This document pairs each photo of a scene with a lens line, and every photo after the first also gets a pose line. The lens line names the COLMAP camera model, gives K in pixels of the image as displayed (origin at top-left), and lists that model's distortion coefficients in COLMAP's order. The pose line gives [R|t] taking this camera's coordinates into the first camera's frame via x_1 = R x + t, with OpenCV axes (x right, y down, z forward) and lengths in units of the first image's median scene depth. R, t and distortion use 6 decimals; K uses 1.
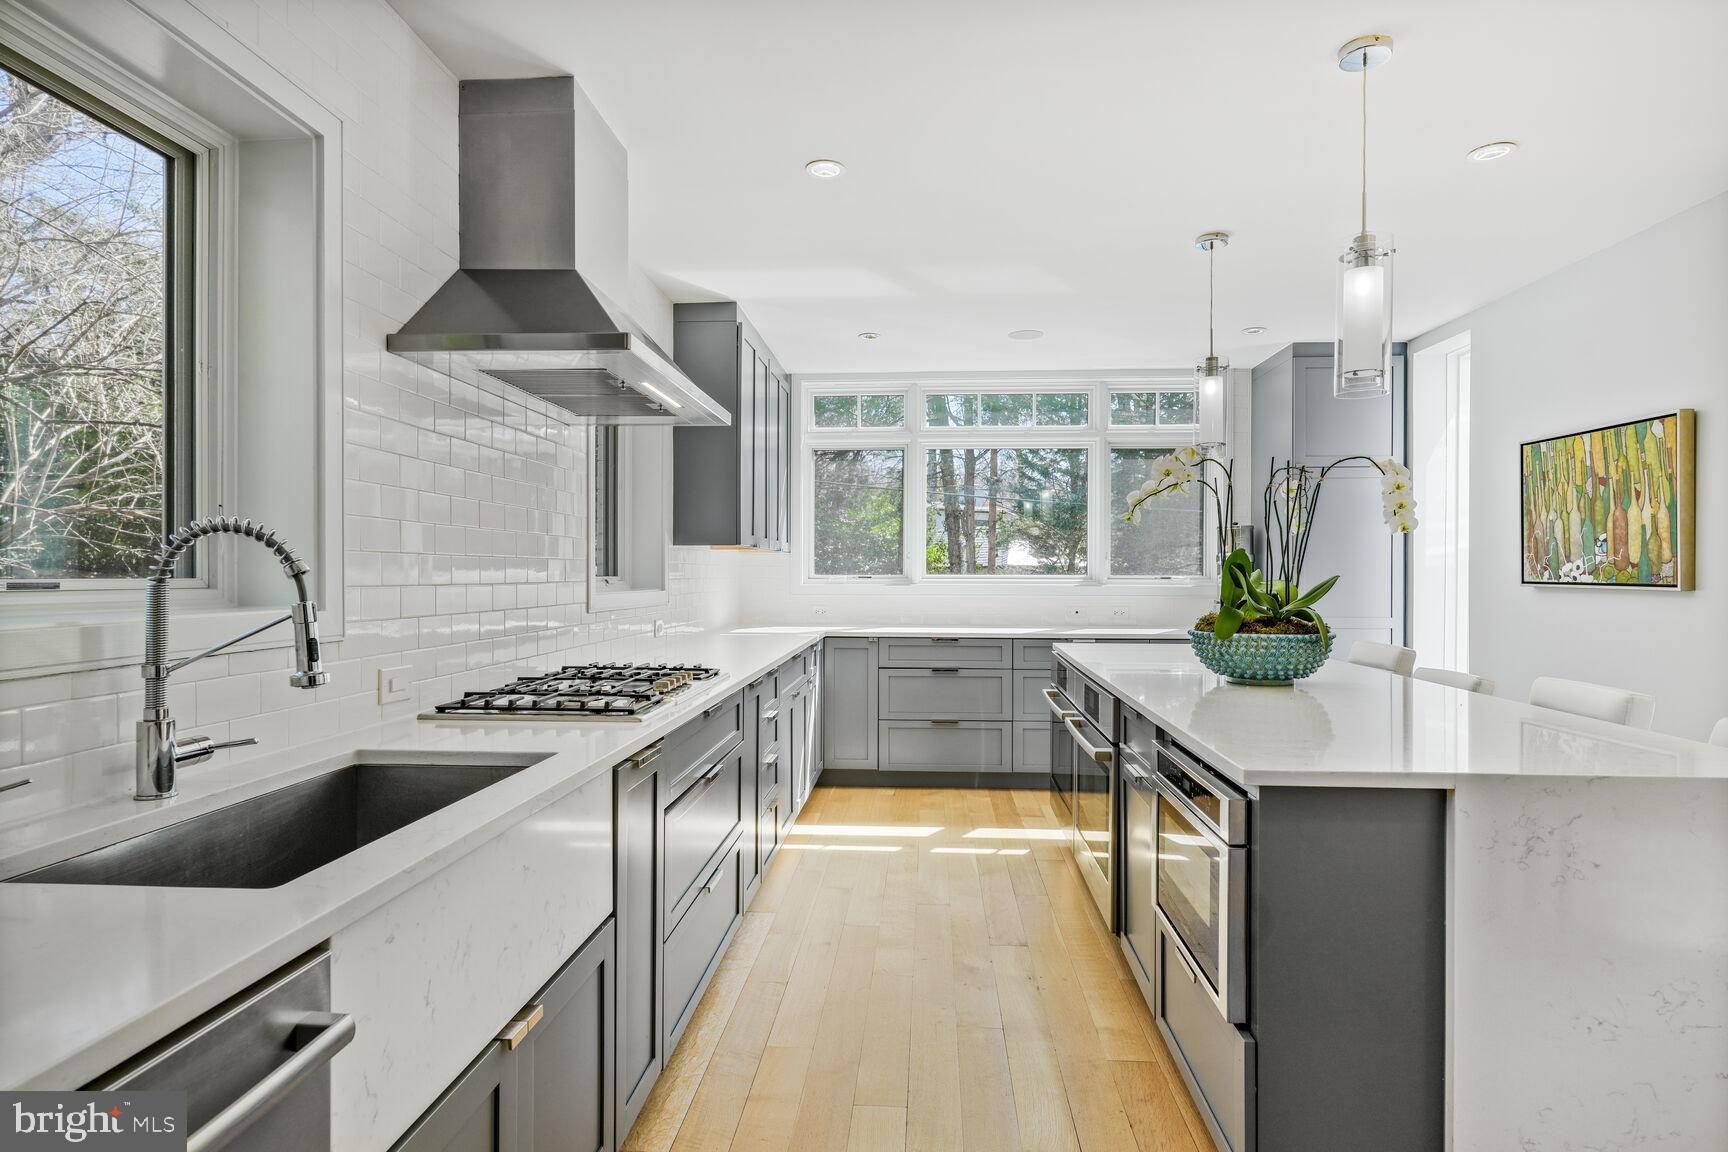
lens RADIAL K [[926.0, 0, 872.6], [0, 926.0, 581.4], [0, 0, 1]] dist [-0.006133, 0.002266]
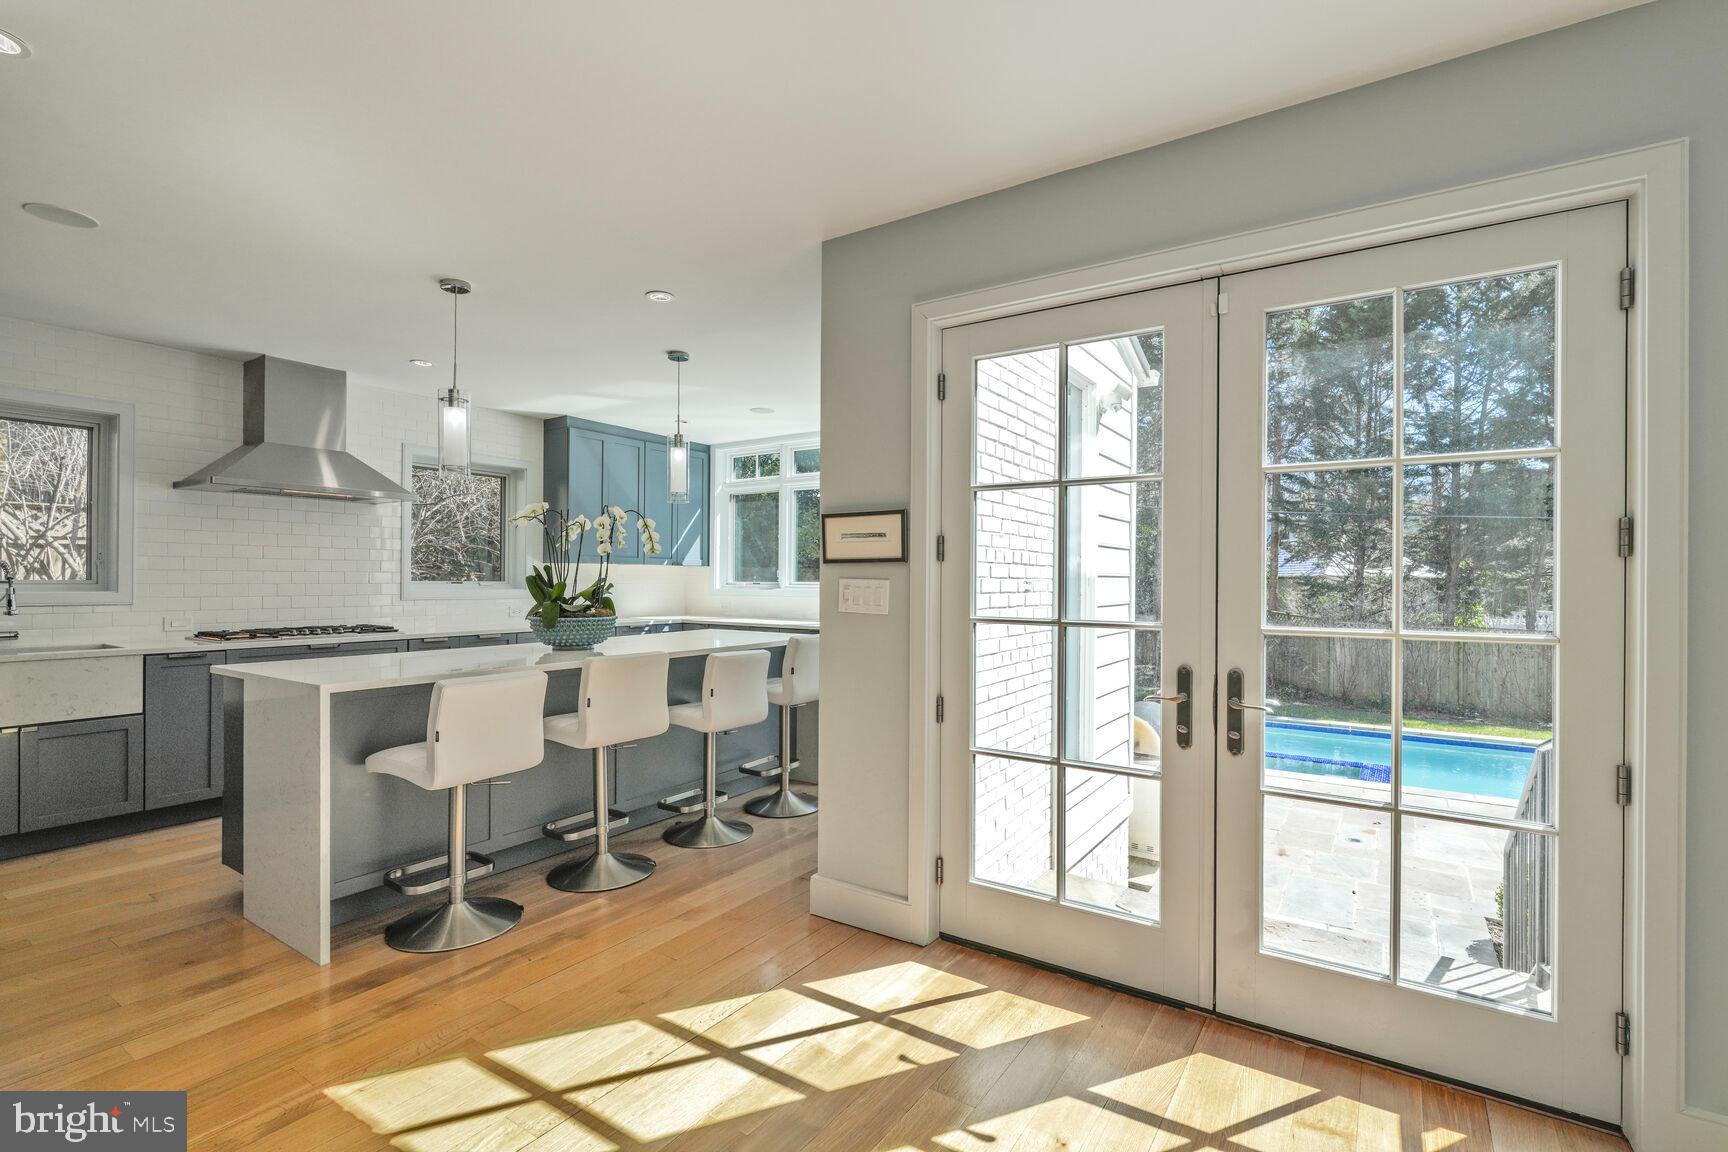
lens RADIAL K [[805.1, 0, 870.5], [0, 805.1, 581.6], [0, 0, 1]] dist [-0.002918, 0.001166]
pose [[0.862366, 0.003375, -0.506275, 1.324879], [-0.009089, 0.999920, -0.008816, 0.000811], [0.506205, 0.012204, 0.862327, 0.056964]]
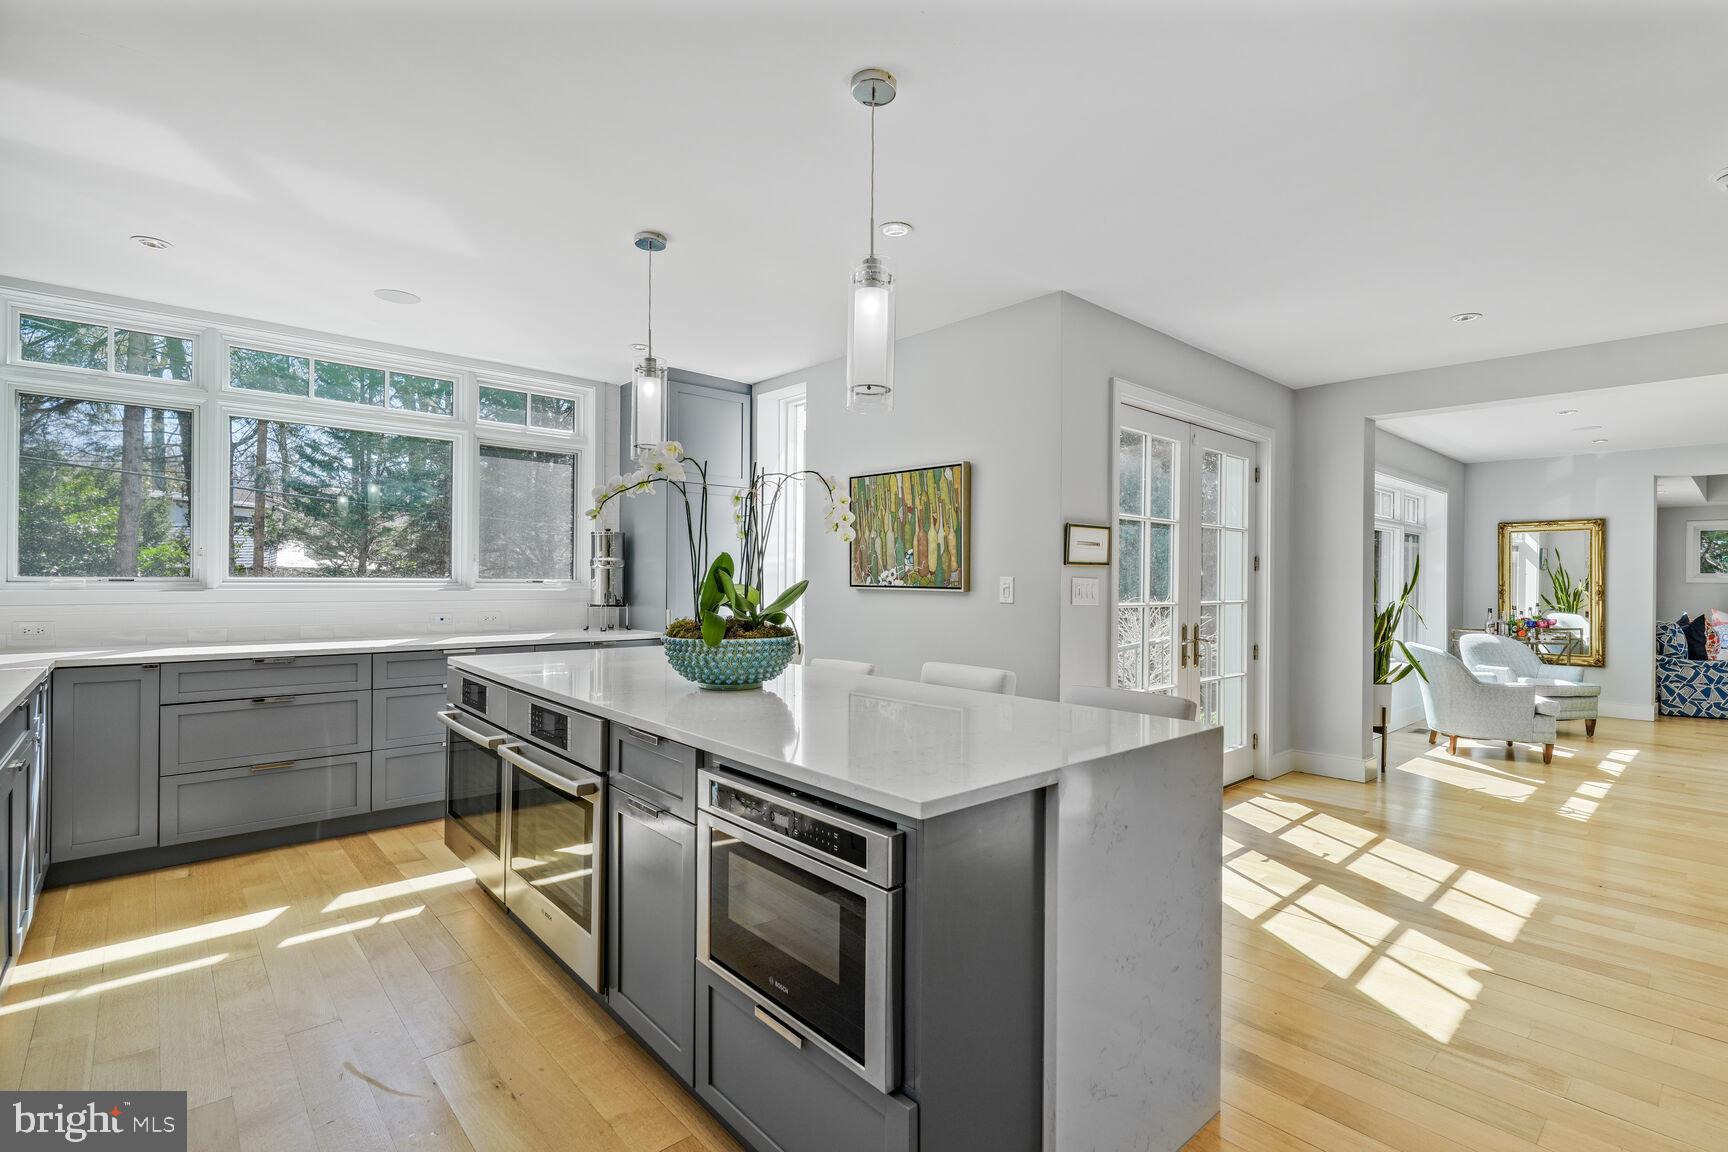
lens RADIAL K [[805.1, 0, 877.5], [0, 805.1, 580.8], [0, 0, 1]] dist [-0.002918, 0.001166]
pose [[0.694972, 0.002187, 0.719033, -0.084145], [0.001027, 0.999991, -0.004033, -0.001296], [-0.719036, 0.003541, 0.694964, 0.238820]]
